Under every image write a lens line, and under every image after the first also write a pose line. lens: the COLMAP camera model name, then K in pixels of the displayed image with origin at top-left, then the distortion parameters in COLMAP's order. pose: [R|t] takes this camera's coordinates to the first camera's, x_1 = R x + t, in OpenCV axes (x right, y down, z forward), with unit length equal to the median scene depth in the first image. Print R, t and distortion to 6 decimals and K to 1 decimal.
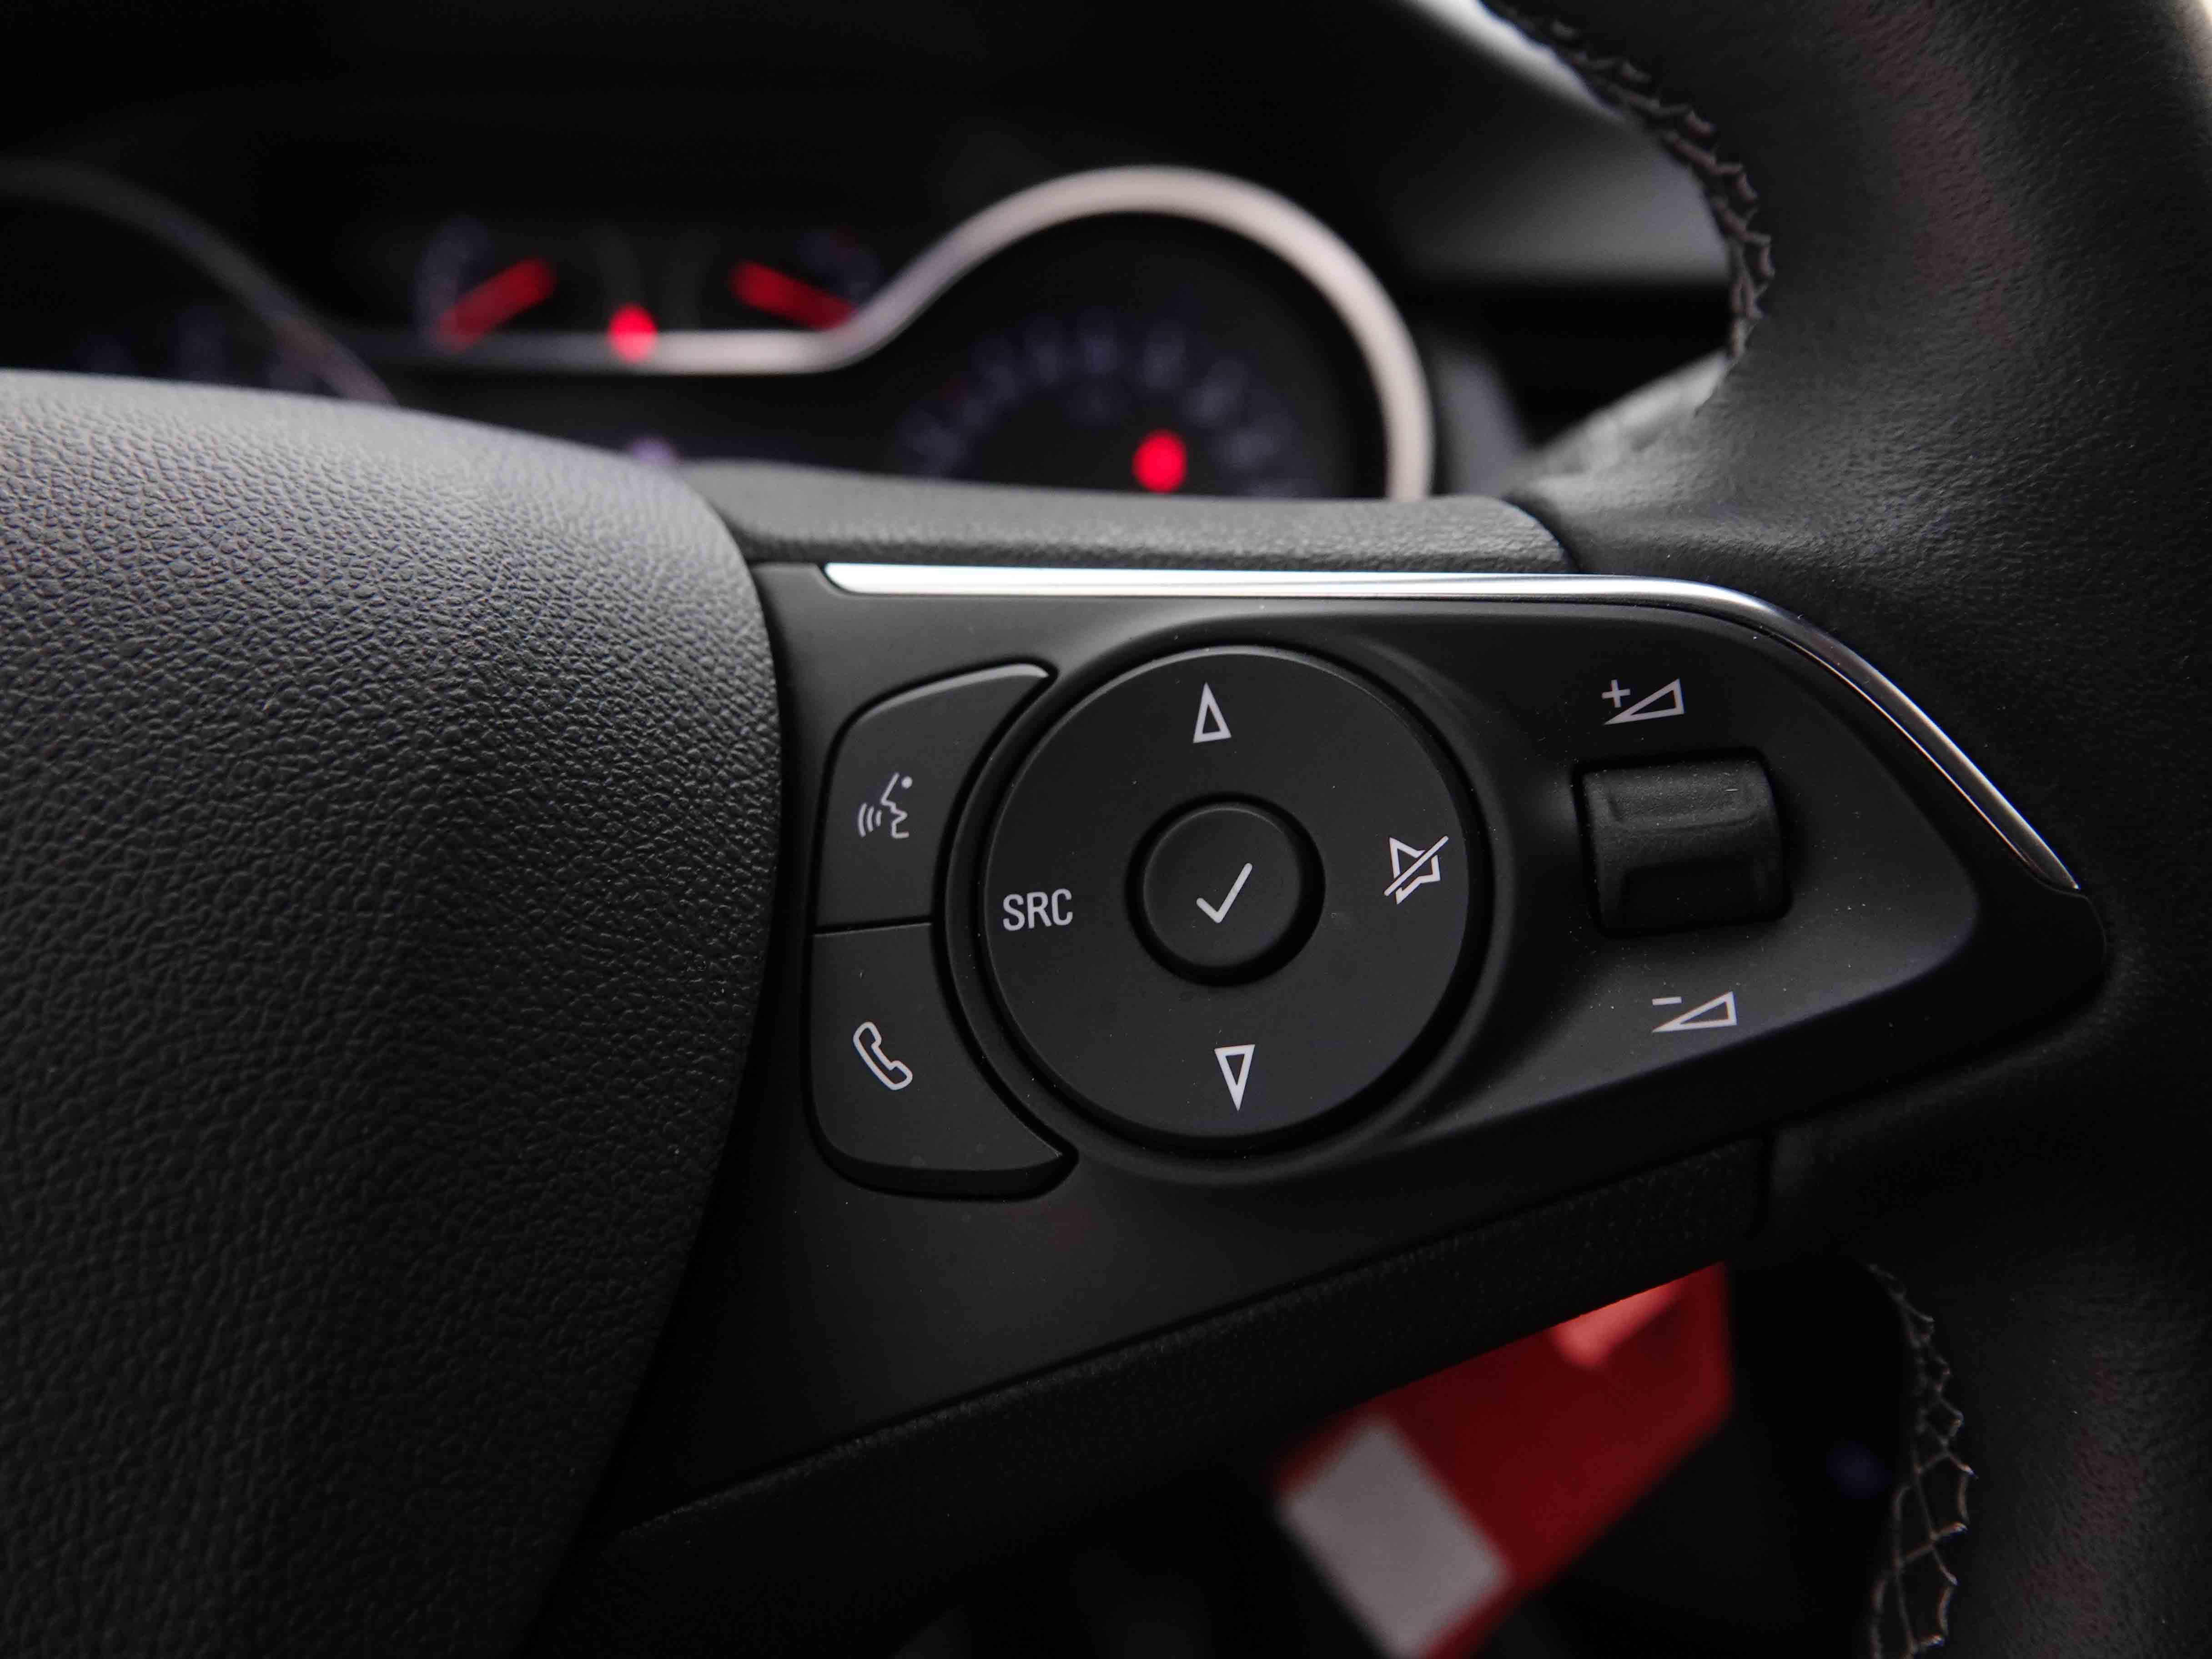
lens RADIAL K [[1668.7, 0, 1106.0], [0, 1668.7, 829.5], [0, 0, 1]] dist [0.000086, 0.000590]
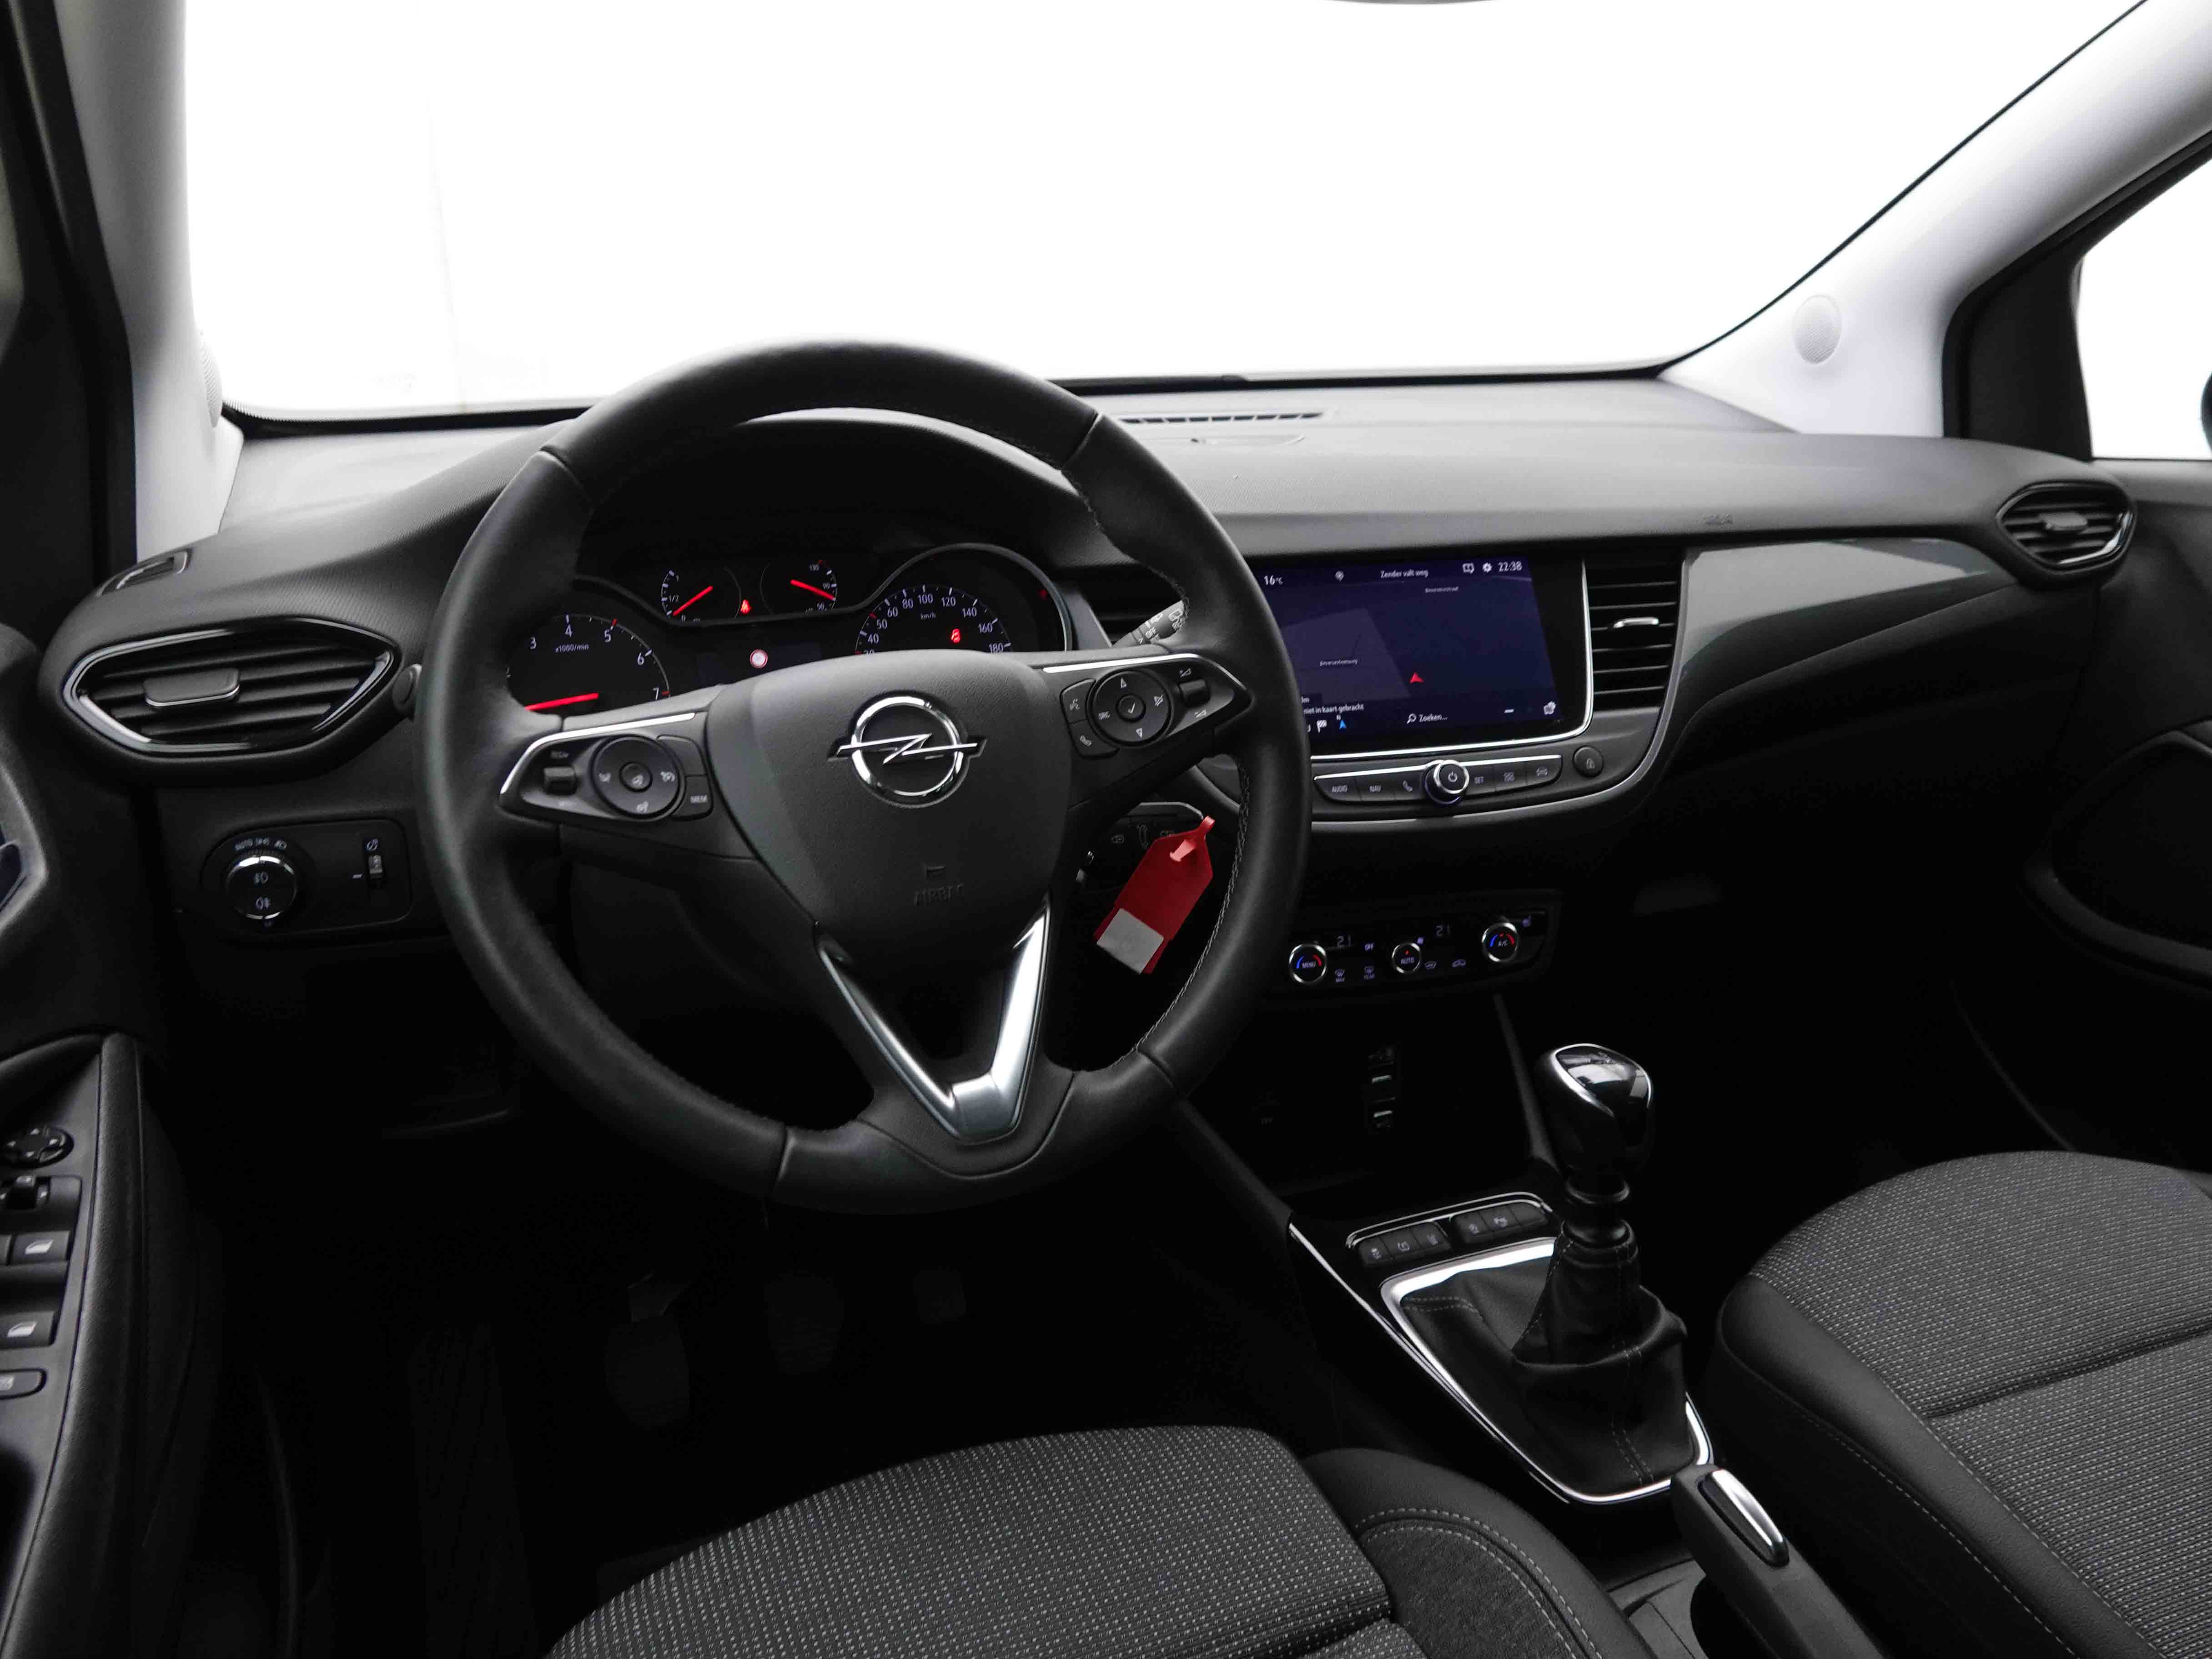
lens RADIAL K [[1668.7, 0, 1106.0], [0, 1668.7, 829.5], [0, 0, 1]] dist [0.000086, 0.000590]
pose [[0.928239, -0.140833, 0.344295, -2.303680], [0.165223, 0.985345, -0.042396, 0.753294], [-0.333278, 0.096239, 0.937904, -4.982916]]
